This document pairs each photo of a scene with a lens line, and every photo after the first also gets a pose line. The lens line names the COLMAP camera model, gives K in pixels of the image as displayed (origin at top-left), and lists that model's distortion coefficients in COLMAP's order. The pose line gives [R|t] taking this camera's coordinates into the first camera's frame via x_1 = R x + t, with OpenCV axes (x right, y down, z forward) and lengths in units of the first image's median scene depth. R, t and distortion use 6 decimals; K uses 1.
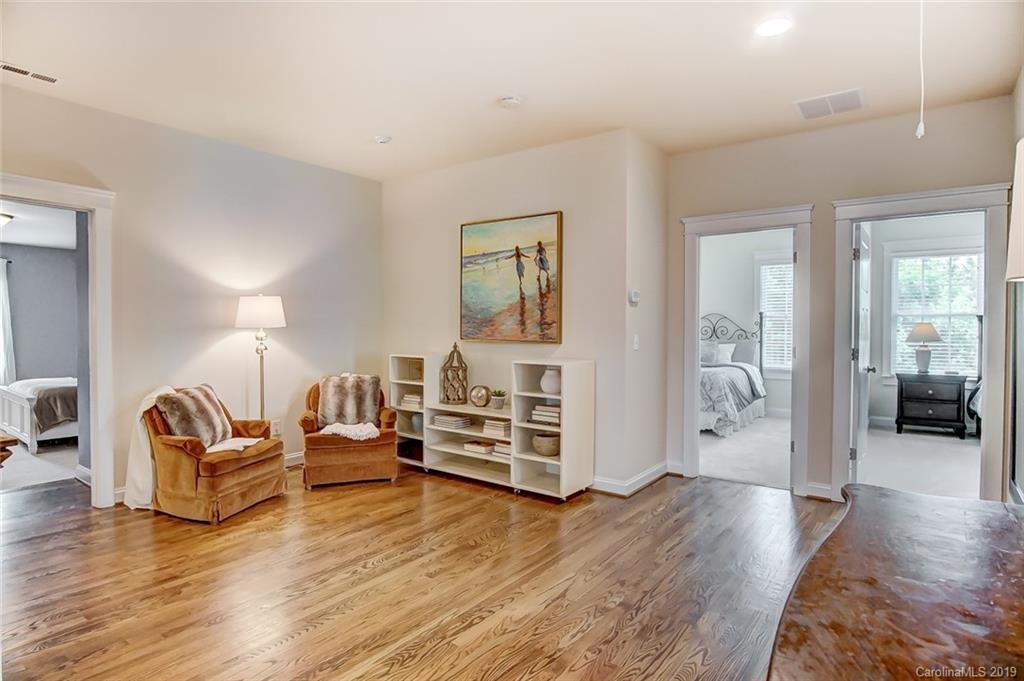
lens RADIAL K [[553.3, 0, 511.2], [0, 553.3, 338.3], [0, 0, 1]] dist [-0.021918, 0.001024]
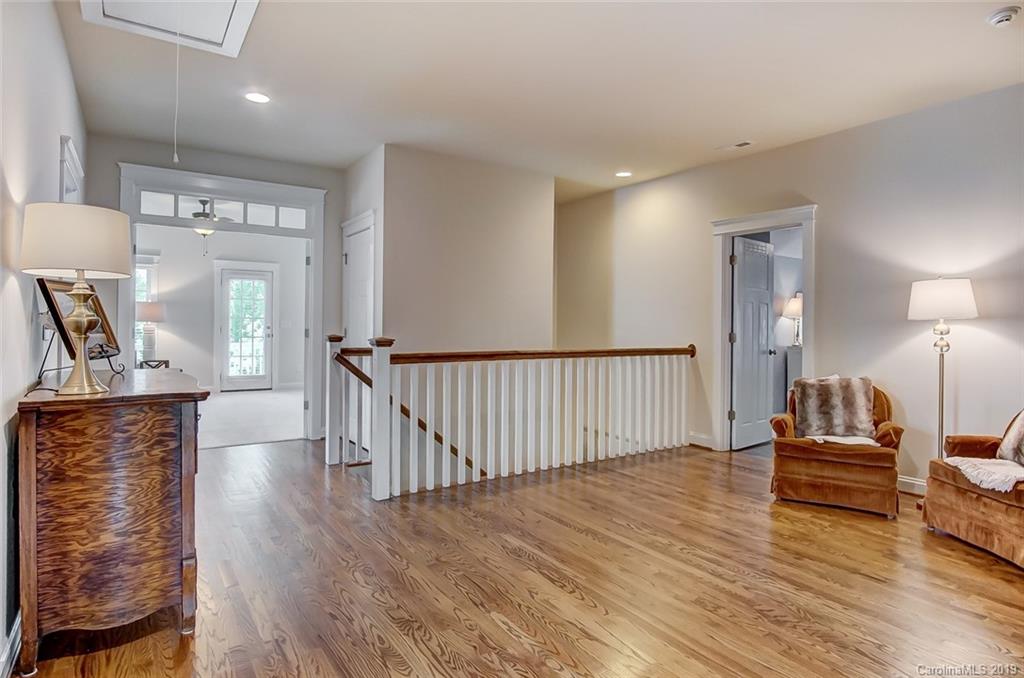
lens RADIAL K [[558.4, 0, 511.5], [0, 558.4, 331.0], [0, 0, 1]] dist [-0.006484, -0.000676]
pose [[-0.325067, 0.001708, -0.945689, 0.608343], [-0.029261, 0.999501, 0.011864, 0.008059], [0.945238, 0.031529, -0.324855, 0.768947]]
